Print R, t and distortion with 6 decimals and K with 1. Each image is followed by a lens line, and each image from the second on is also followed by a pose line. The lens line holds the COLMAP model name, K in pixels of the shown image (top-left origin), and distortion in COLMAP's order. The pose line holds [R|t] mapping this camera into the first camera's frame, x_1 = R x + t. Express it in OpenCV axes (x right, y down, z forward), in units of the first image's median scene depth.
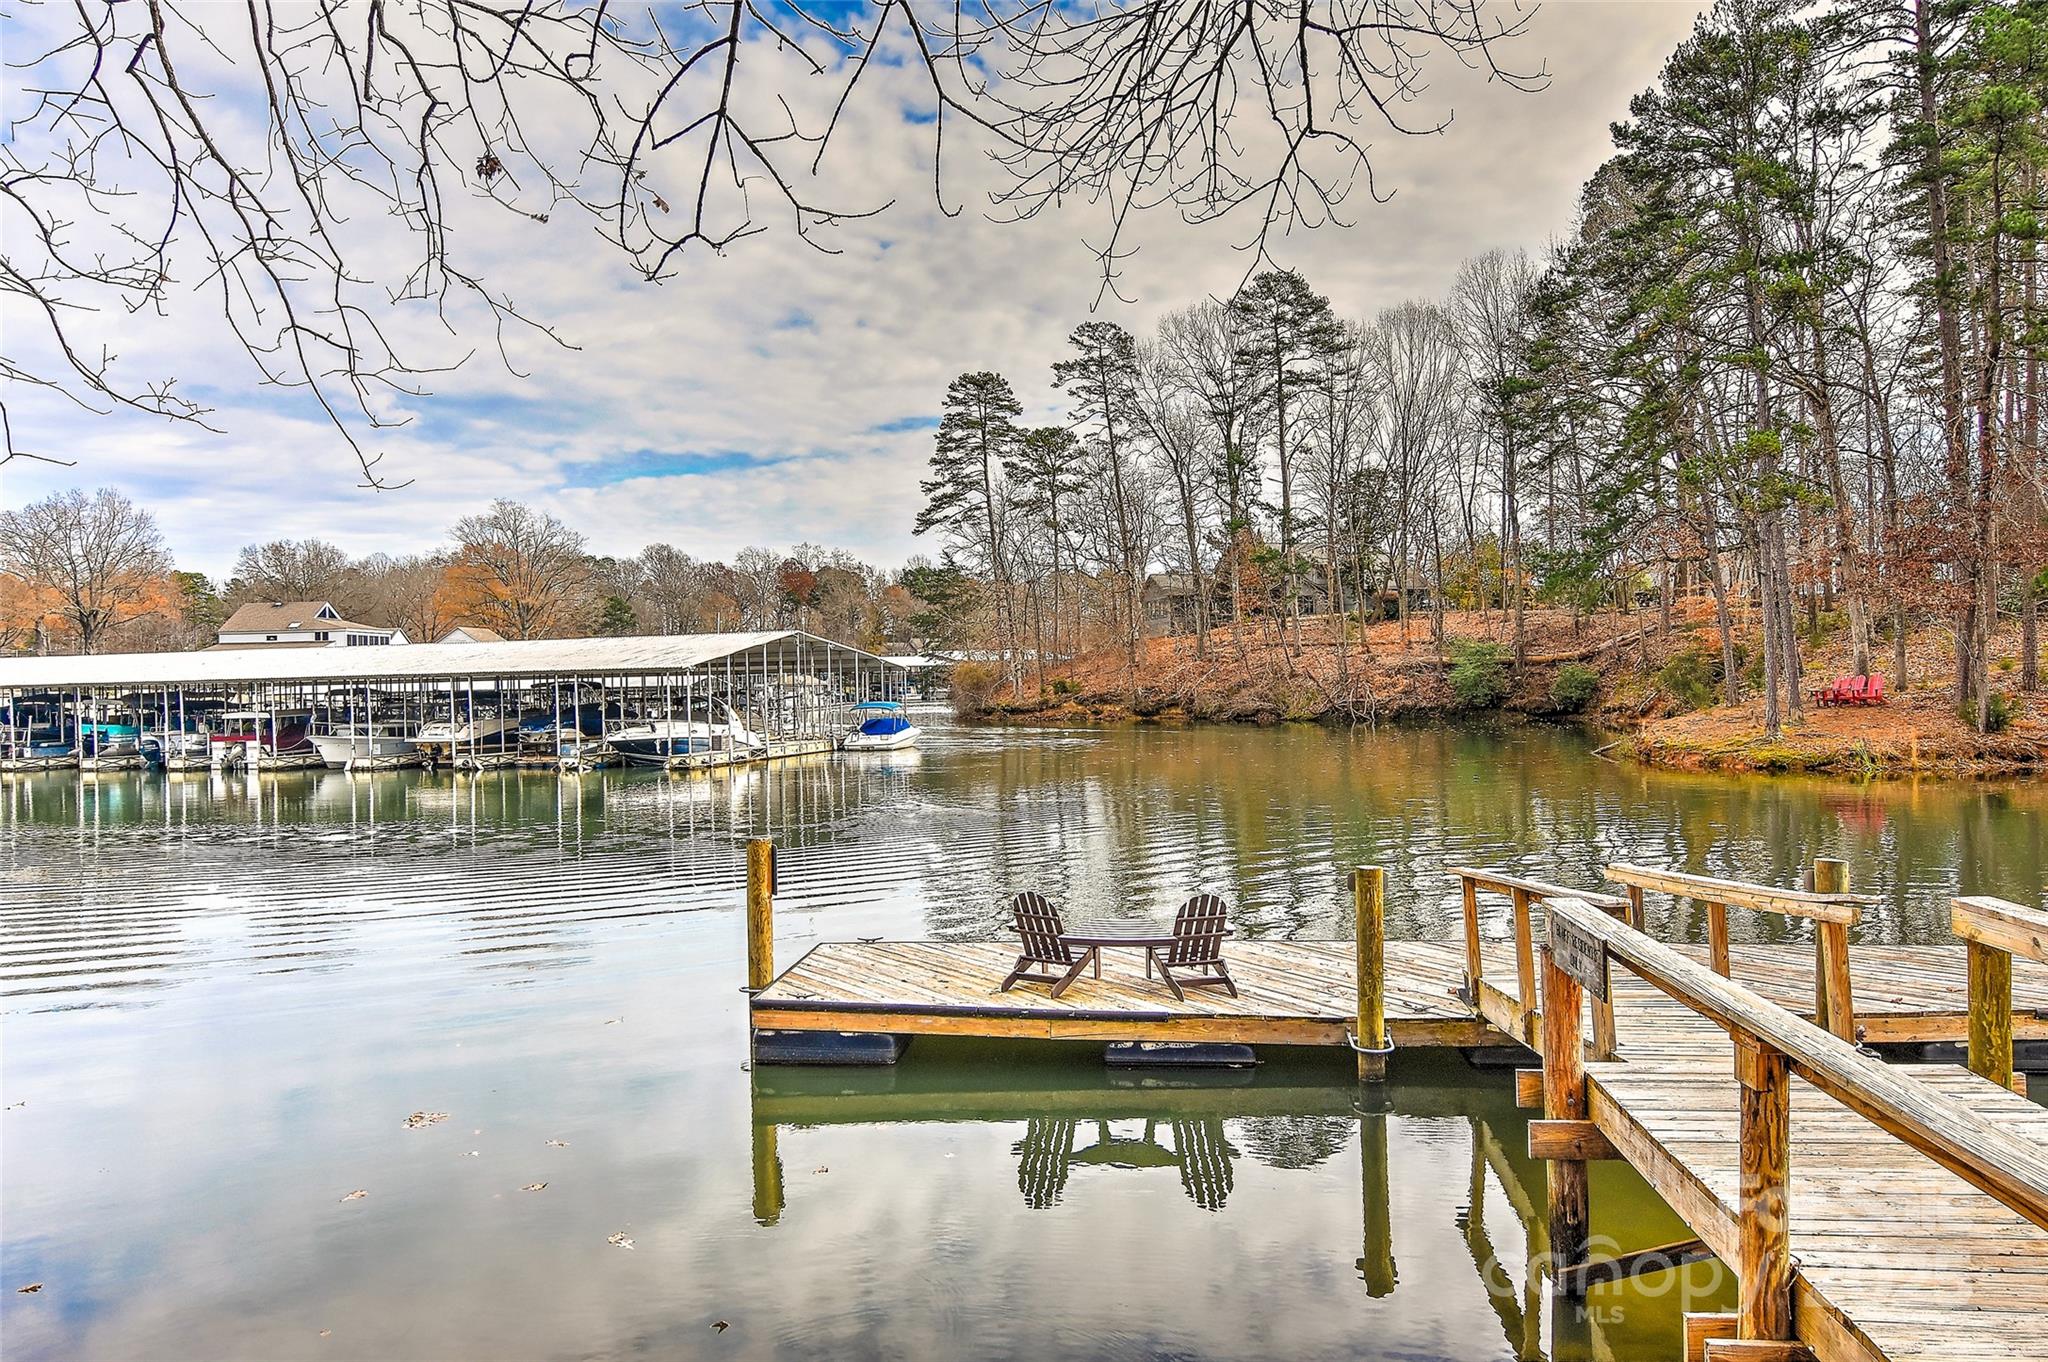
lens RADIAL K [[1397.9, 0, 1024.0], [0, 1397.9, 681.0], [0, 0, 1]] dist [-0.003512, 0.001320]
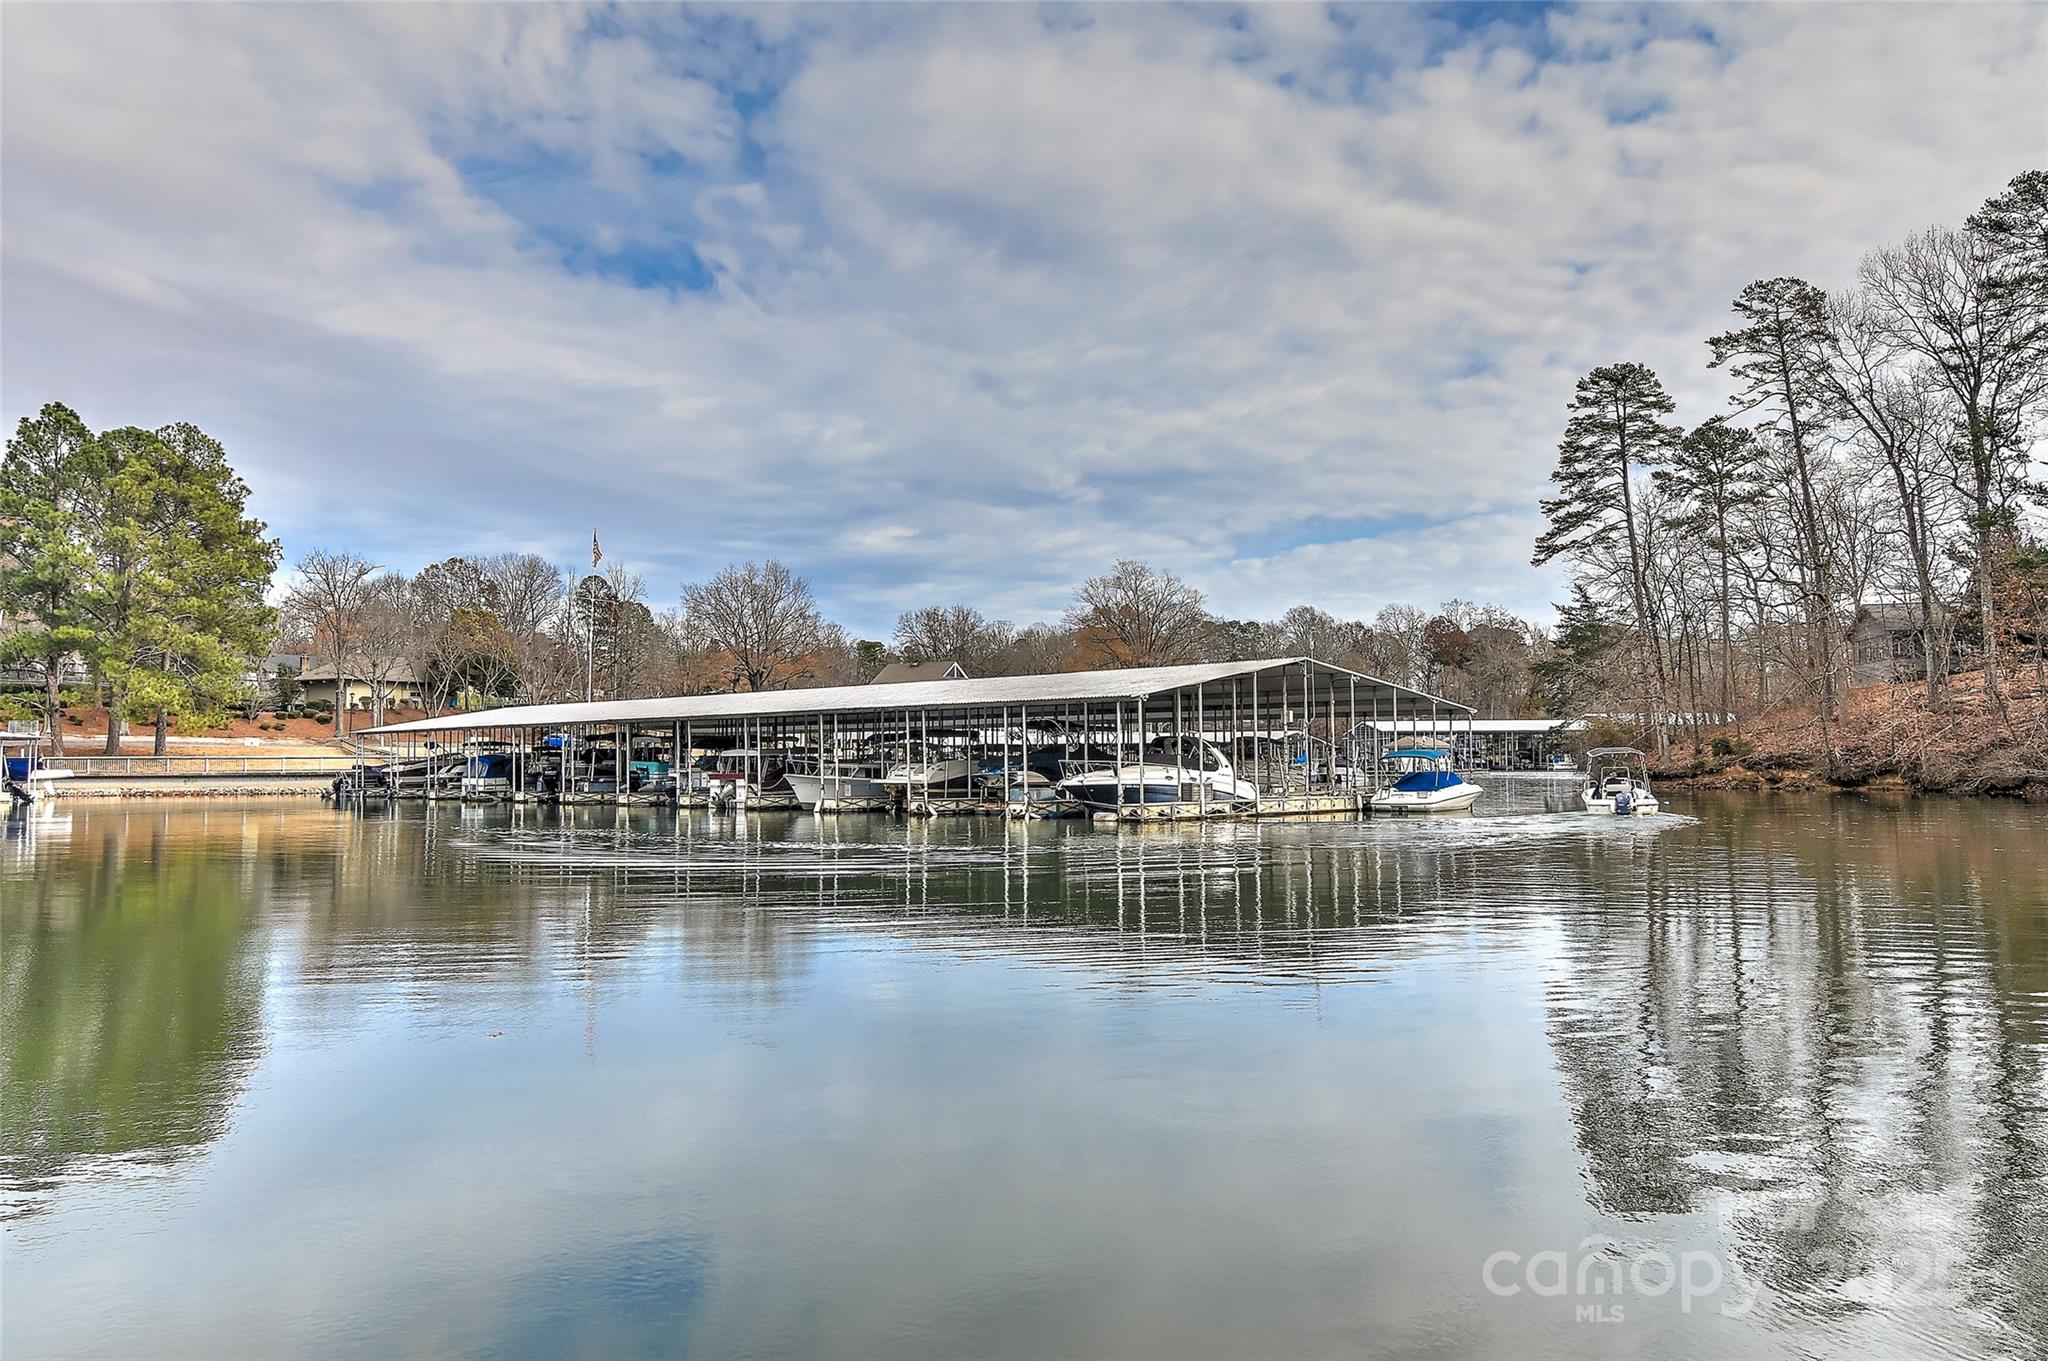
lens RADIAL K [[1441.4, 0, 1024.0], [0, 1441.4, 680.5], [0, 0, 1]] dist [0.009598, 0.008792]
pose [[0.894047, -0.008616, -0.447890, 0.038849], [-0.013535, 0.998839, -0.046232, 0.009806], [0.447769, 0.047396, 0.892892, 0.101559]]
